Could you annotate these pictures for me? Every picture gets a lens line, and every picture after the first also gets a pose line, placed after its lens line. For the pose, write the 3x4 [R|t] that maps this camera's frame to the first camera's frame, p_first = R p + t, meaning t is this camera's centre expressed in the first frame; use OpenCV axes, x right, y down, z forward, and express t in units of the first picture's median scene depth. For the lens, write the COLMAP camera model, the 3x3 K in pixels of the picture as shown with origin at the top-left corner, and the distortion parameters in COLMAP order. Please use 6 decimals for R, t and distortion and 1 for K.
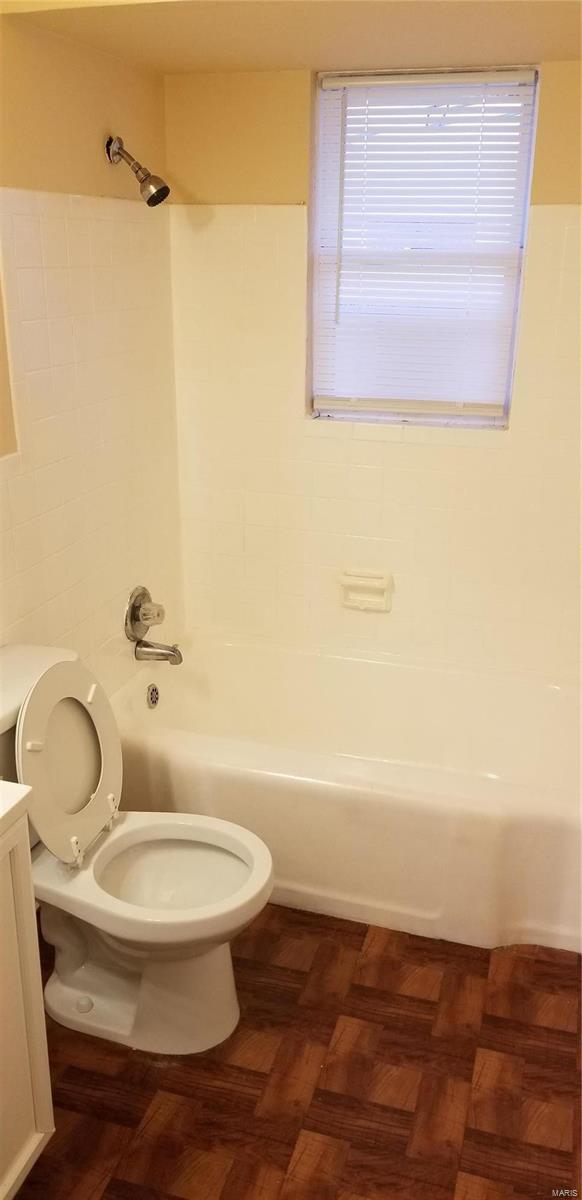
lens RADIAL K [[941.8, 0, 307.0], [0, 941.8, 588.9], [0, 0, 1]] dist [0.101754, -0.153698]
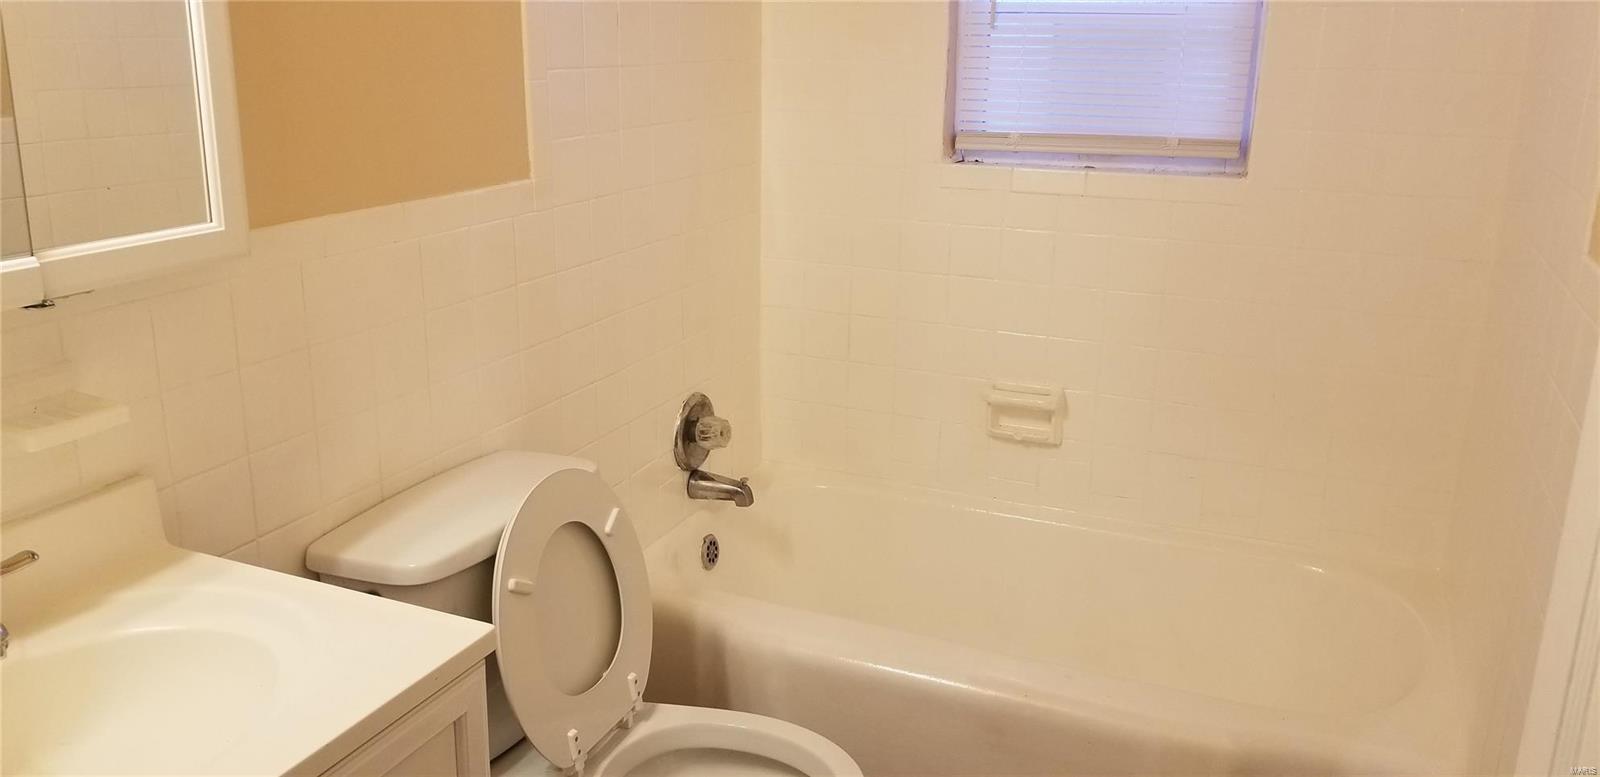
lens RADIAL K [[1233.8, 0, 800.0], [0, 1233.8, 388.5], [0, 0, 1]] dist [0.094784, -0.157422]
pose [[0.992117, 0.029774, -0.121725, 0.011763], [-0.038863, 0.996575, -0.072989, 0.067145], [0.119135, 0.077145, 0.989876, 0.112856]]
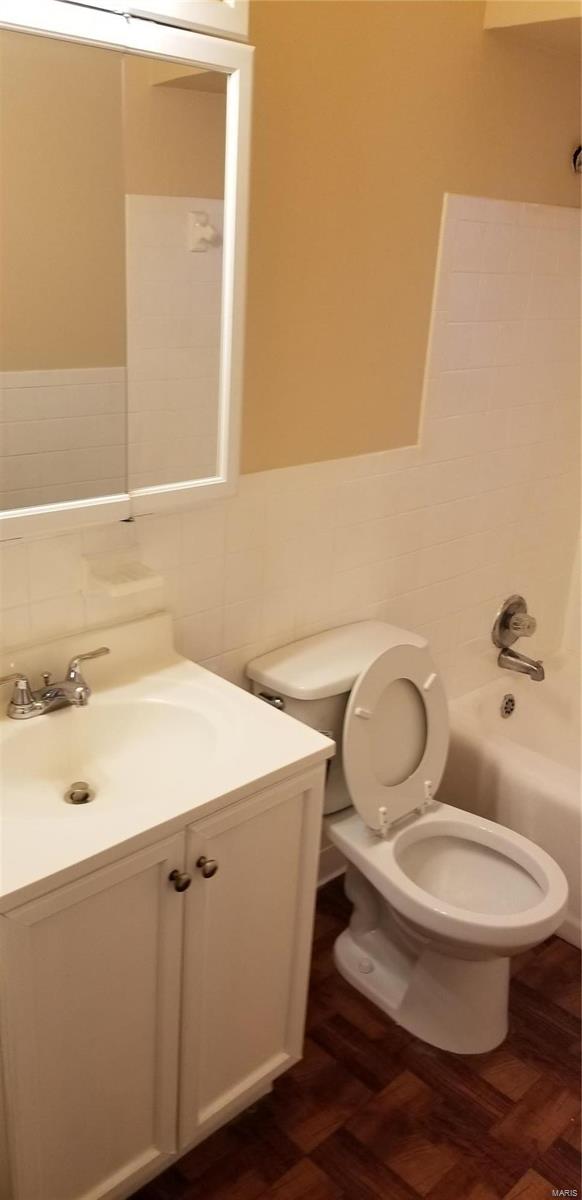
lens RADIAL K [[962.2, 0, 291.0], [0, 962.2, 600.0], [0, 0, 1]] dist [0.083068, -0.119970]
pose [[0.865587, 0.198780, -0.459615, 0.098600], [-0.201497, 0.978513, 0.043724, 0.006655], [0.458431, 0.054764, 0.887041, -0.013765]]
